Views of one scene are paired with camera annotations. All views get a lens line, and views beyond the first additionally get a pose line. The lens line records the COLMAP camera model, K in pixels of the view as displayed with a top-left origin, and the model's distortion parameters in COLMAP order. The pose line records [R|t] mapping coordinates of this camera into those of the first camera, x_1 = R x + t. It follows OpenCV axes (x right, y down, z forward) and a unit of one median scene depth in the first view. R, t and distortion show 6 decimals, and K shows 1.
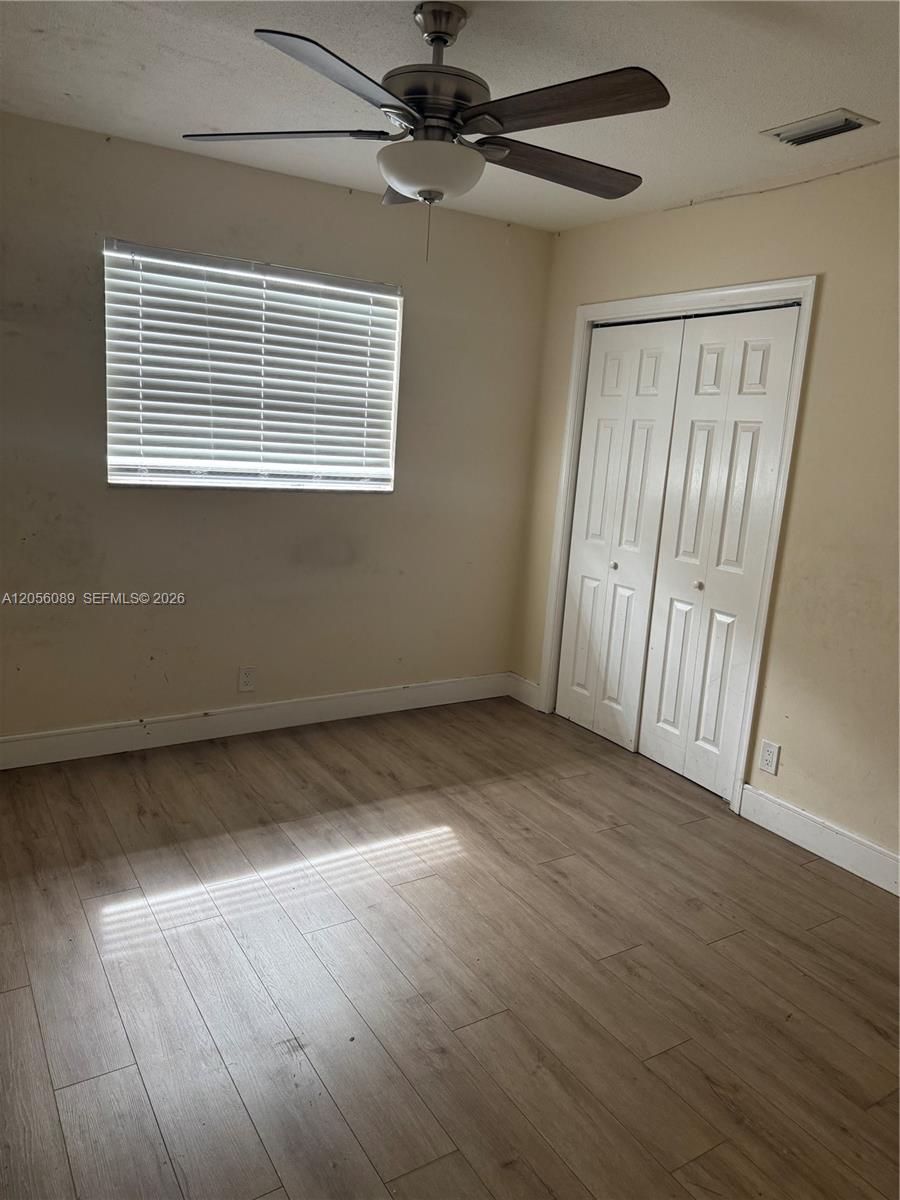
lens RADIAL K [[852.1, 0, 445.3], [0, 852.1, 598.0], [0, 0, 1]] dist [0.001519, -0.004300]
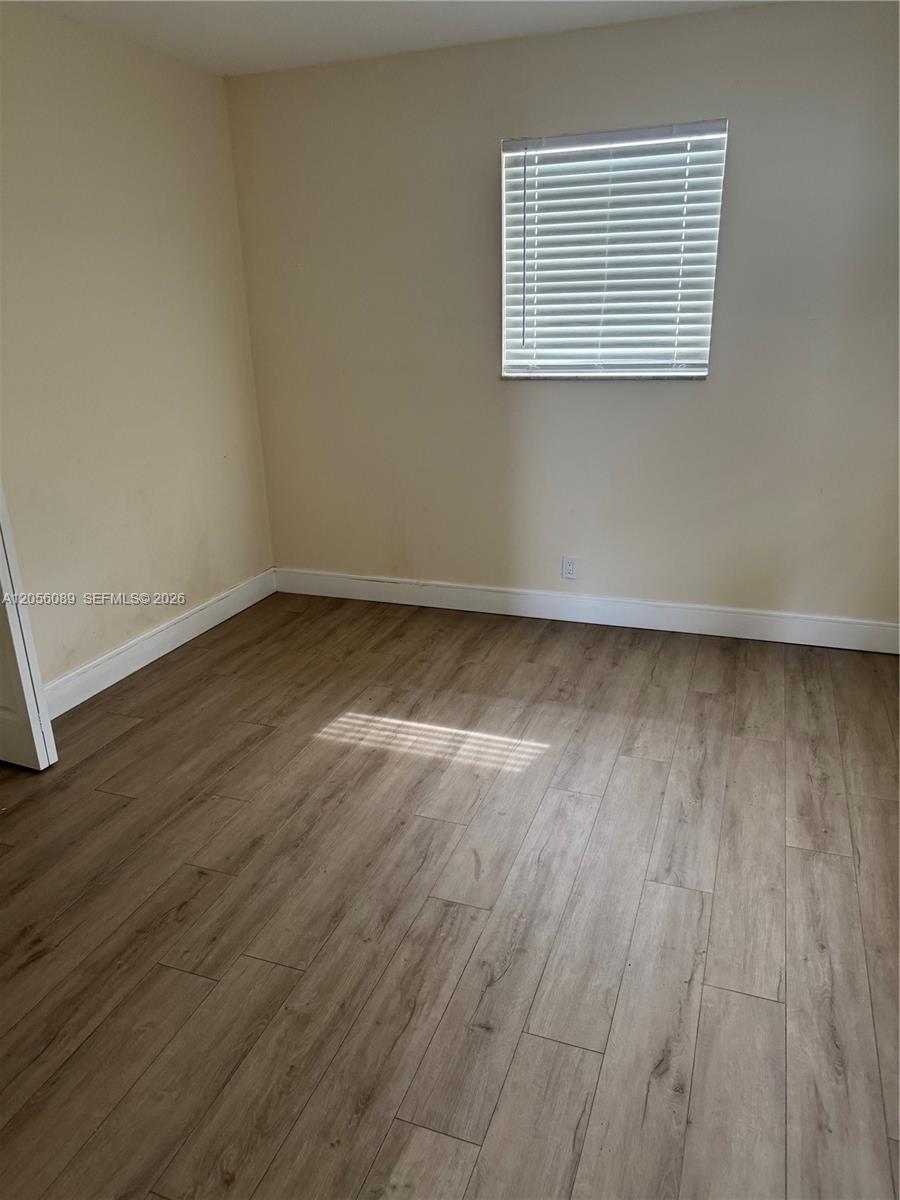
lens RADIAL K [[852.1, 0, 445.3], [0, 852.1, 598.0], [0, 0, 1]] dist [0.001519, -0.004300]
pose [[0.607824, 0.176369, -0.774238, 0.488906], [-0.085443, 0.983888, 0.157048, -0.017070], [0.789462, -0.029304, 0.613100, 0.264736]]
